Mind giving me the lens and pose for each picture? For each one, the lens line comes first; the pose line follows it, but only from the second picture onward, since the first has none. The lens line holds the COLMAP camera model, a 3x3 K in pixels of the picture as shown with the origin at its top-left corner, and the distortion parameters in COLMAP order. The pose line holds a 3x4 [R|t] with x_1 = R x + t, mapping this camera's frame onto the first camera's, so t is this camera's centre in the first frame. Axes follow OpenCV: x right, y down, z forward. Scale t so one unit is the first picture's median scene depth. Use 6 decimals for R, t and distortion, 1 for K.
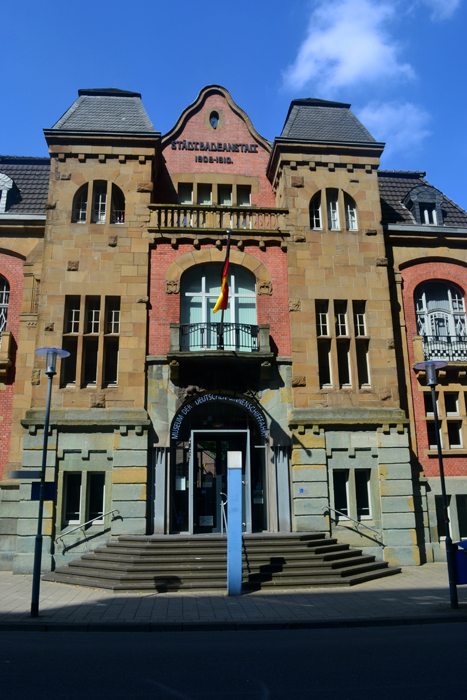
lens RADIAL K [[584.9, 0, 233.5], [0, 584.9, 350.0], [0, 0, 1]] dist [-0.076133, -0.003412]
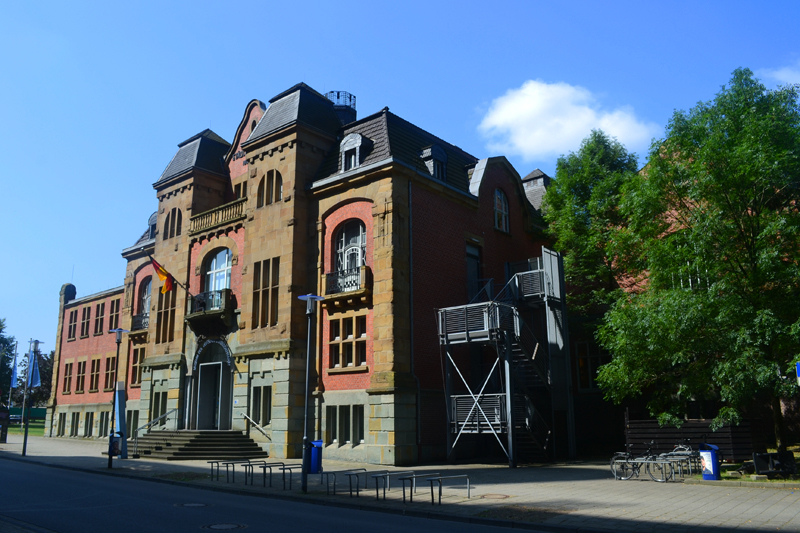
lens RADIAL K [[668.4, 0, 401.9], [0, 668.4, 252.5], [0, 0, 1]] dist [-0.076133, -0.003412]
pose [[0.692104, -0.164430, -0.702819, 1.472804], [0.195222, 0.980059, -0.037047, 0.014727], [0.694896, -0.111565, 0.710403, 0.132902]]
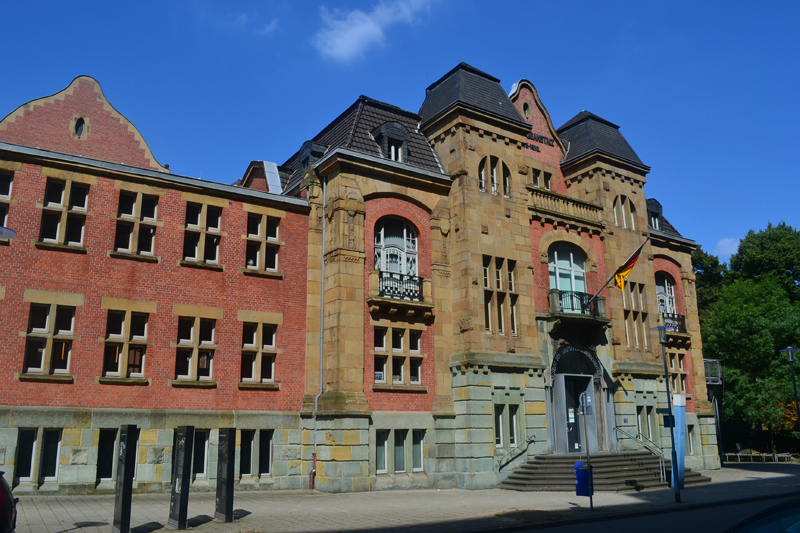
lens RADIAL K [[638.1, 0, 418.4], [0, 638.1, 280.8], [0, 0, 1]] dist [-0.087726, -0.000771]
pose [[0.881959, 0.115853, 0.456866, -0.933717], [-0.123739, 0.992233, -0.012740, -0.008588], [-0.454793, -0.045296, 0.889444, -0.085177]]
